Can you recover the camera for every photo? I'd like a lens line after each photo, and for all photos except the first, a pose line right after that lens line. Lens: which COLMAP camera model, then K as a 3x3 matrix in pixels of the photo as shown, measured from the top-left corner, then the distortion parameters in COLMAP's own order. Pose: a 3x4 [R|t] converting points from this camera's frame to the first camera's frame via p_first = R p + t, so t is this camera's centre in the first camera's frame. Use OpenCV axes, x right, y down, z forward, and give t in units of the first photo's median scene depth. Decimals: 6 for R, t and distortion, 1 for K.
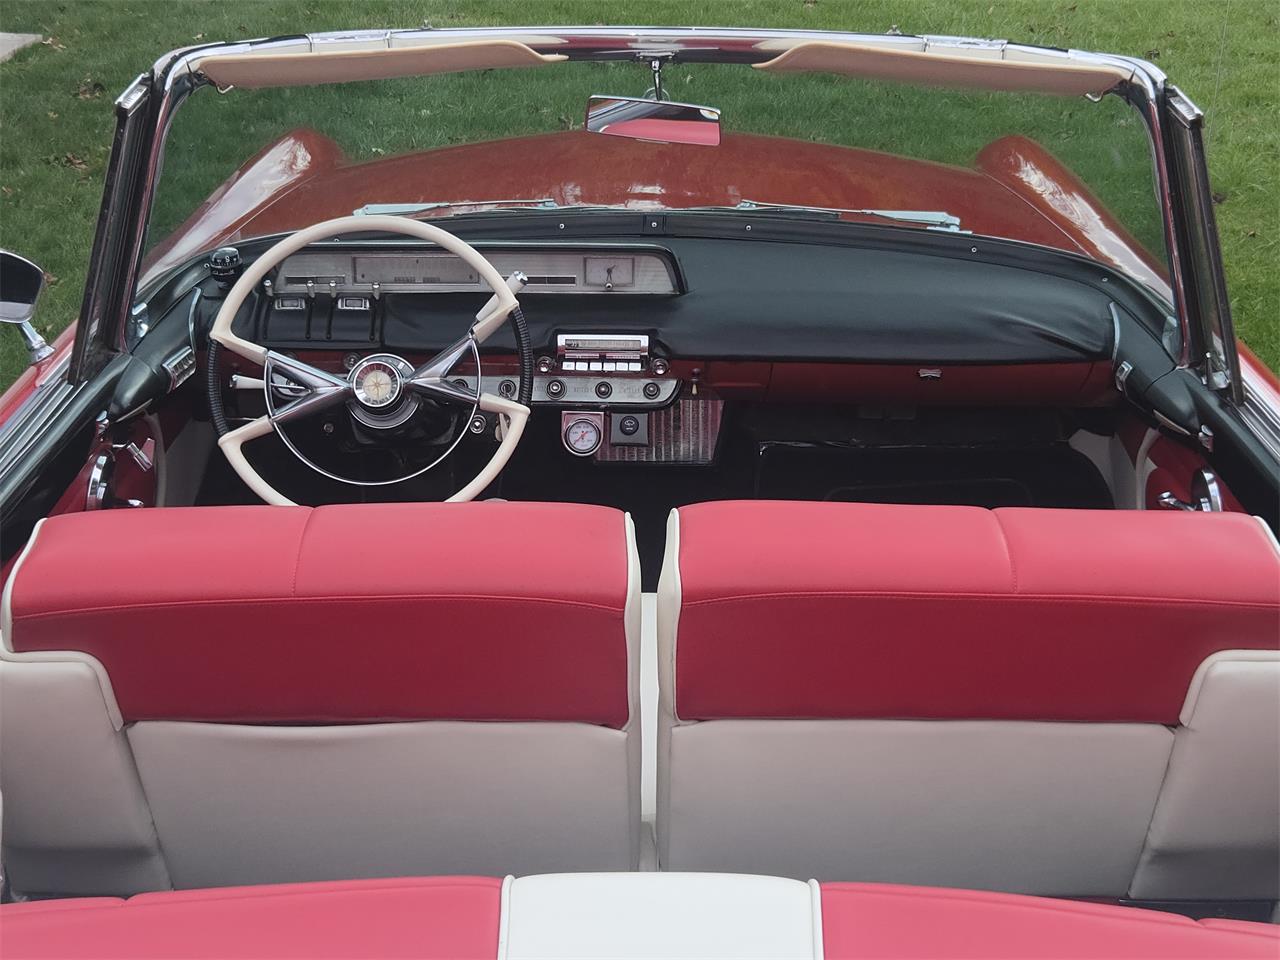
lens RADIAL K [[2087.7, 0, 640.0], [0, 2087.7, 480.0], [0, 0, 1]] dist [0.048026, 0.088634]
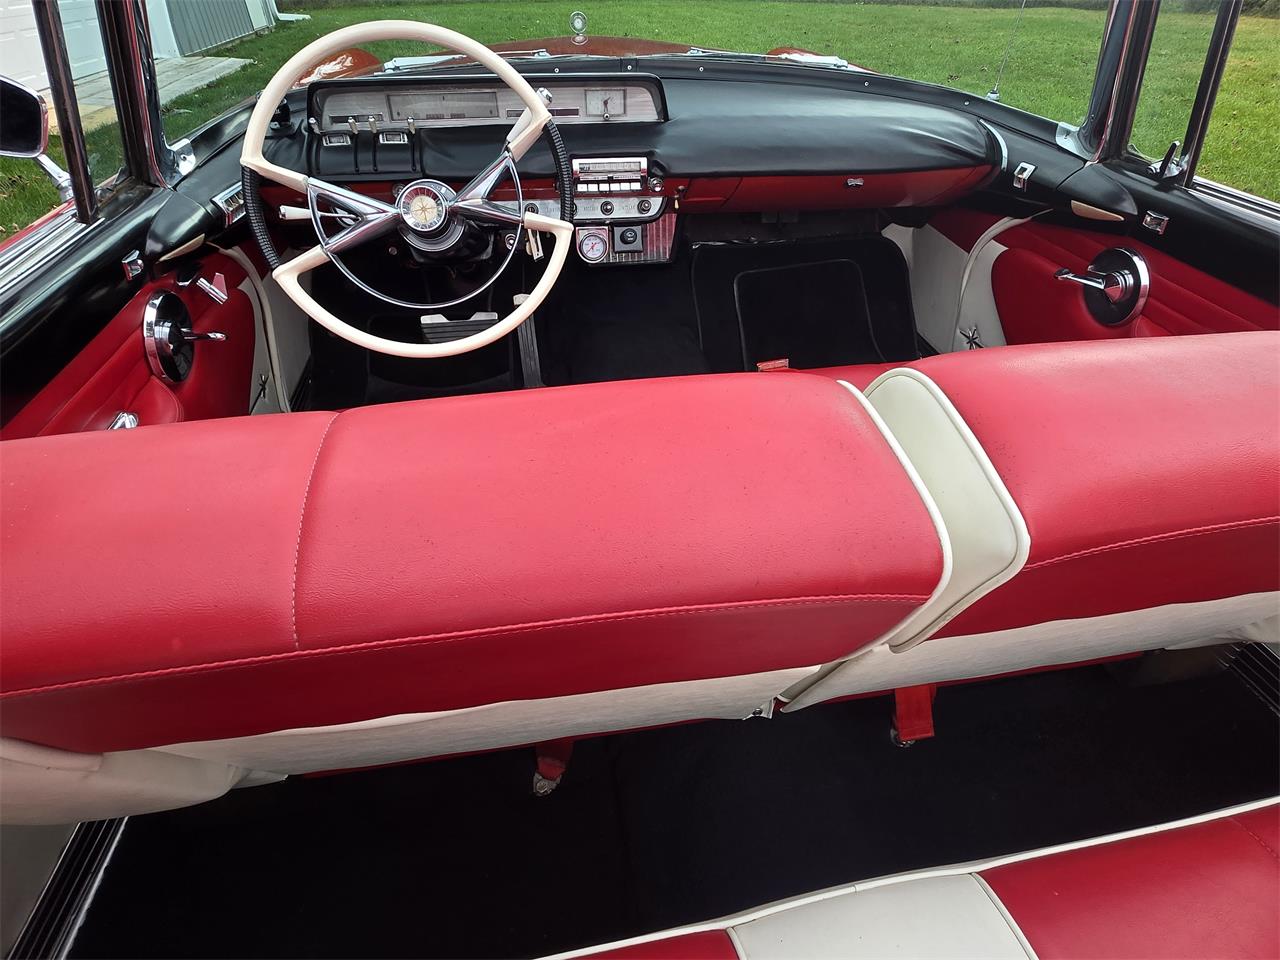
lens RADIAL K [[659.7, 0, 640.0], [0, 659.7, 480.0], [0, 0, 1]] dist [0.001509, -0.000391]
pose [[0.986012, -0.102579, 0.131366, -0.069589], [0.053935, 0.942139, 0.330855, -0.019137], [-0.157704, -0.319142, 0.934493, 0.576565]]
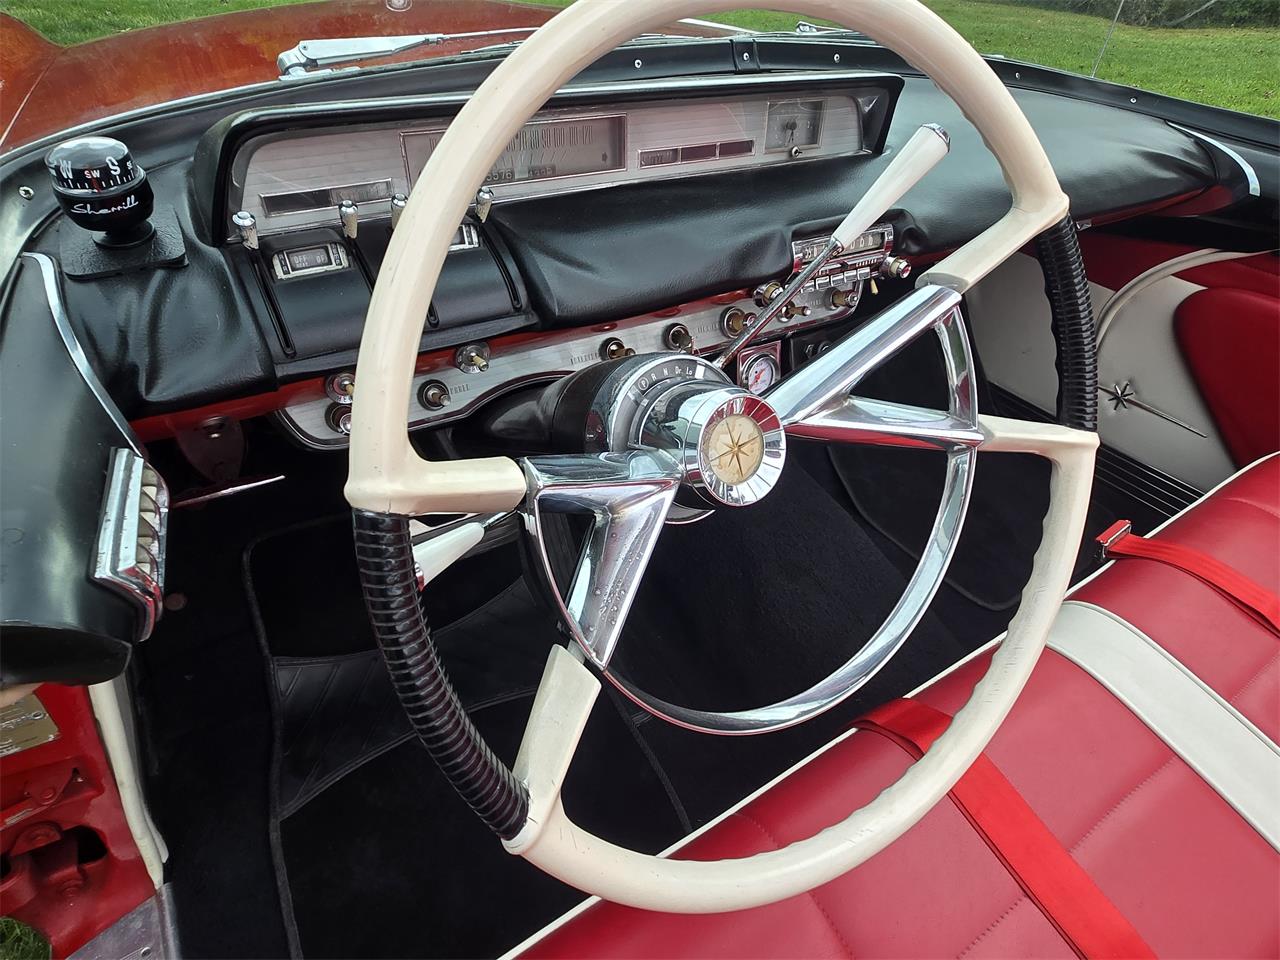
lens RADIAL K [[722.4, 0, 640.0], [0, 722.4, 480.0], [0, 0, 1]] dist [-0.000473, -0.000451]
pose [[0.832193, -0.304512, 0.463386, -0.195648], [0.136122, 0.922326, 0.361642, -0.087871], [-0.537518, -0.237880, 0.809004, 0.832623]]
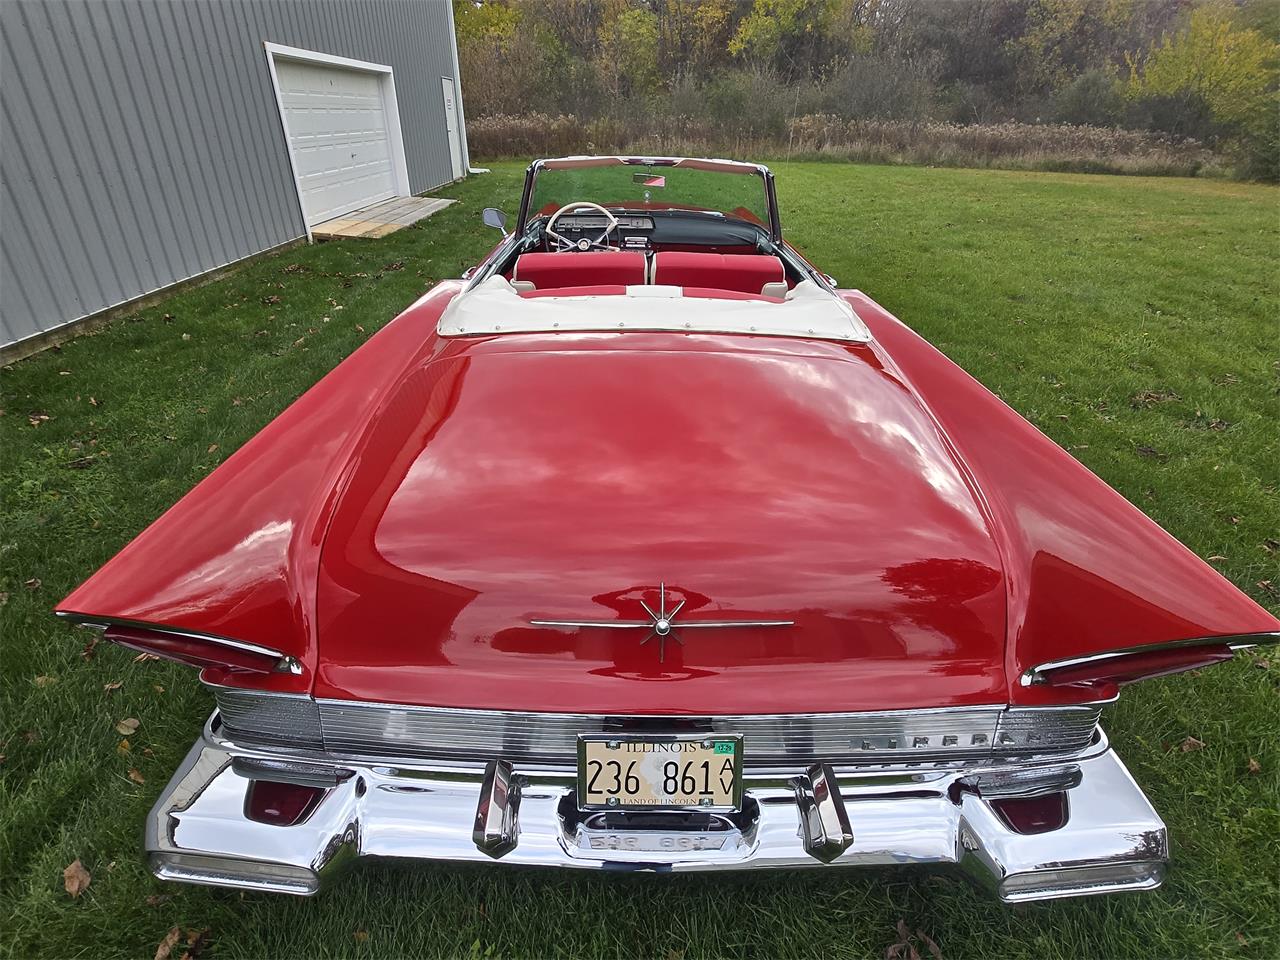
lens RADIAL K [[669.1, 0, 639.6], [0, 669.1, 486.6], [0, 0, 1]] dist [0.002198, -0.001511]
pose [[0.999936, 0.006828, 0.008998, -0.018548], [-0.008234, 0.985932, 0.166941, 0.198606], [-0.007731, -0.167005, 0.985926, -0.406997]]
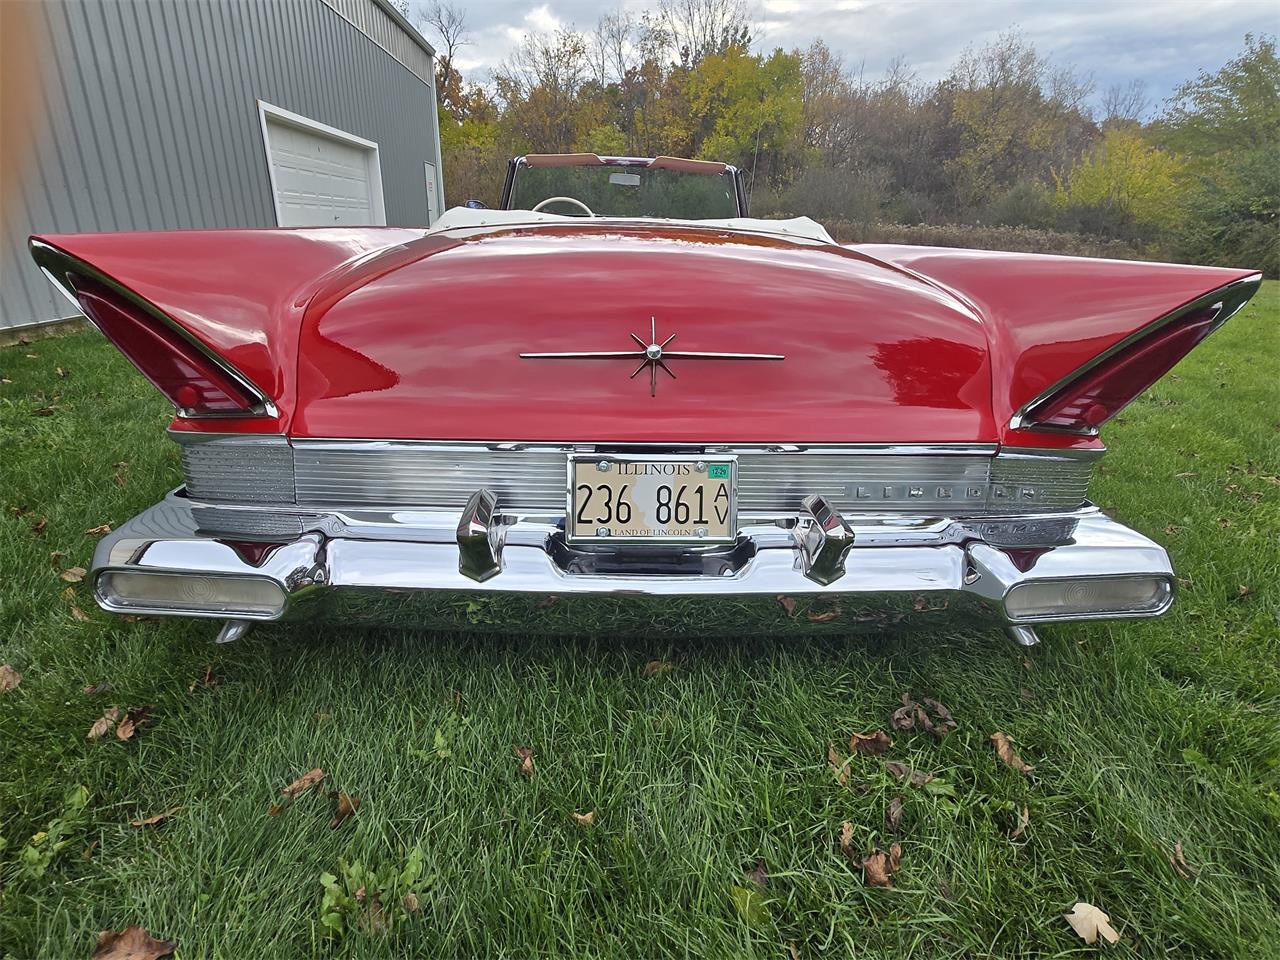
lens RADIAL K [[670.6, 0, 637.3], [0, 670.6, 482.0], [0, 0, 1]] dist [-0.000460, 0.000080]
pose [[0.998776, 0.008670, 0.048702, -0.028879], [-0.010435, 0.999294, 0.036090, 0.403778], [-0.048355, -0.036554, 0.998161, -0.424793]]
